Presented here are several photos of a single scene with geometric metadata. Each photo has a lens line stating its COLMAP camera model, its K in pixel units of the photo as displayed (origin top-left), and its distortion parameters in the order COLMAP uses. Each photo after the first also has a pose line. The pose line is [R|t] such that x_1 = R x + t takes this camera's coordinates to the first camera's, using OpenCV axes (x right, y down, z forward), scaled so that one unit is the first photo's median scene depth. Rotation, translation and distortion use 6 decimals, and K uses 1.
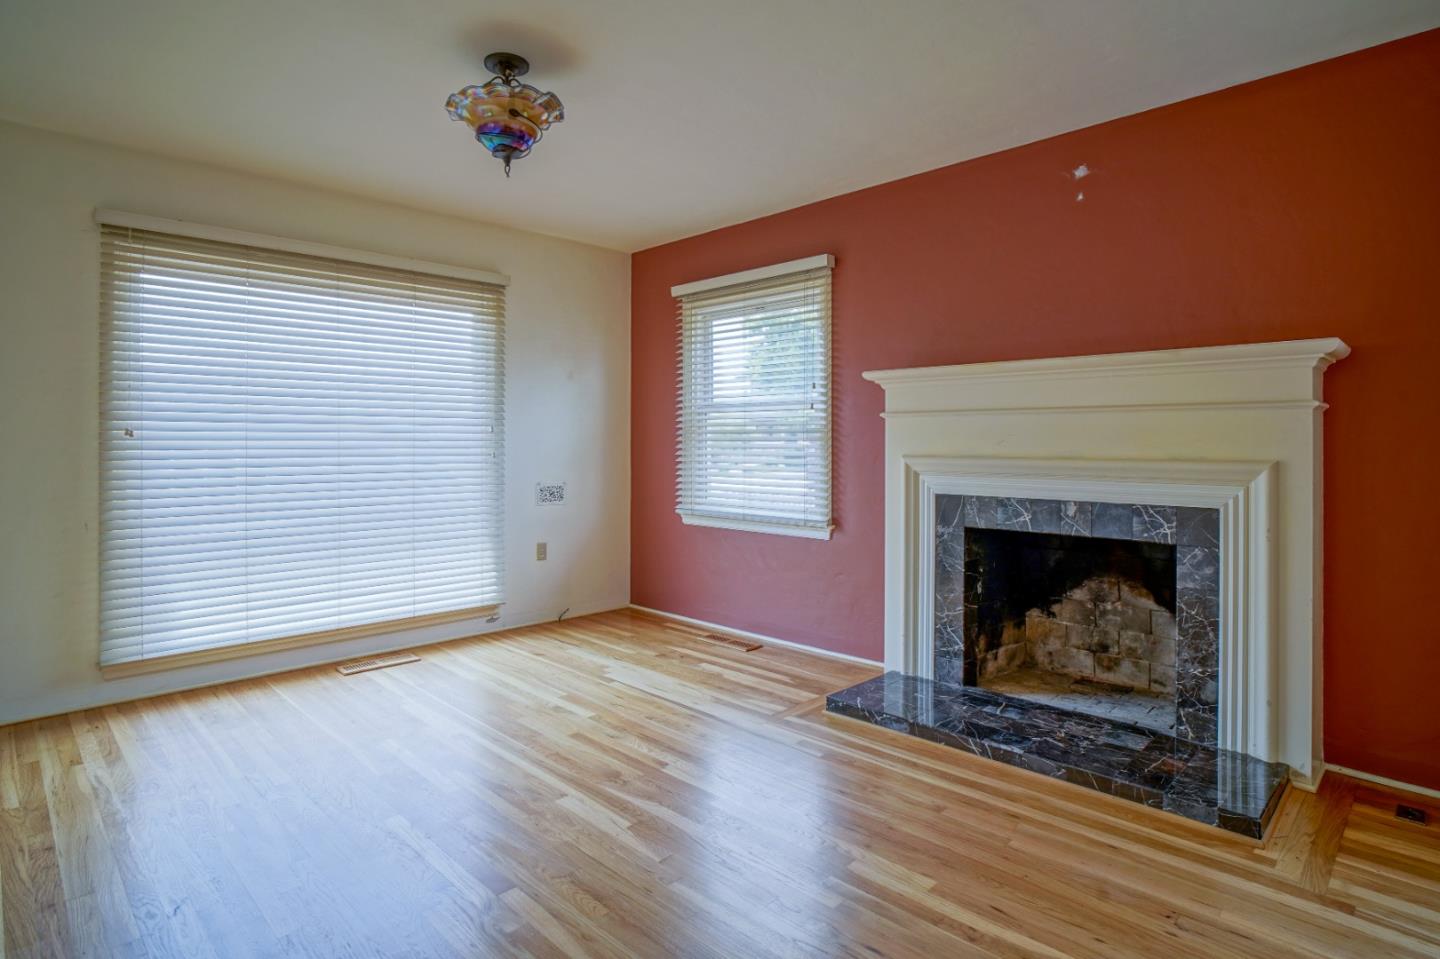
lens RADIAL K [[763.8, 0, 723.2], [0, 763.8, 429.2], [0, 0, 1]] dist [-0.044792, 0.000796]
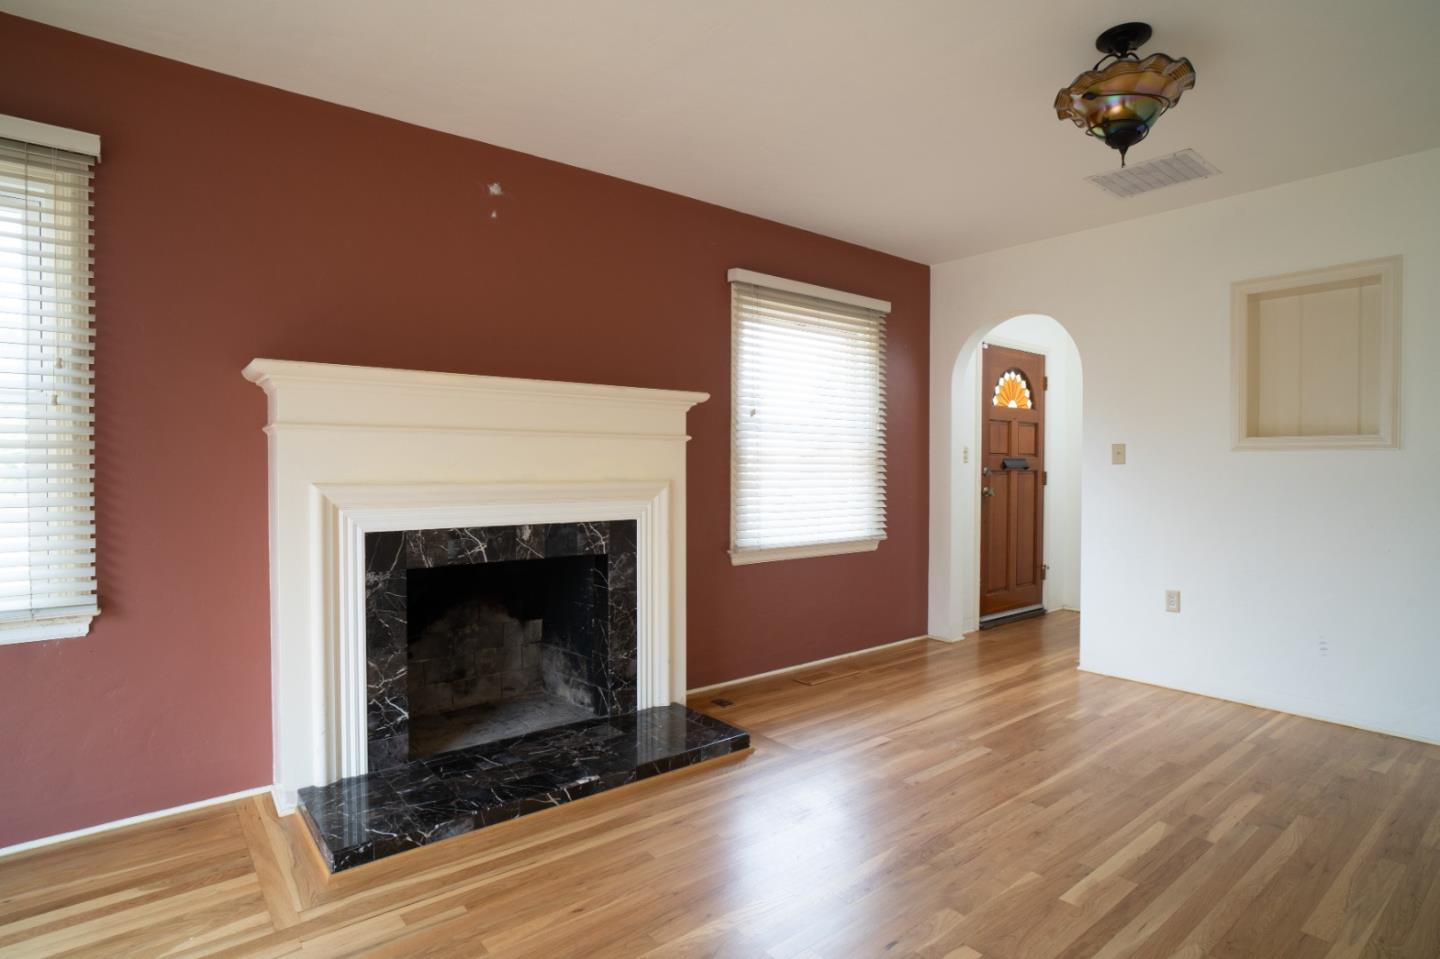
lens RADIAL K [[745.6, 0, 719.2], [0, 745.6, 472.1], [0, 0, 1]] dist [-0.003426, 0.000611]
pose [[0.124999, -0.009784, 0.992109, -0.451206], [-0.019423, 0.999736, 0.012306, 0.007296], [-0.991967, -0.020808, 0.124776, 0.583334]]
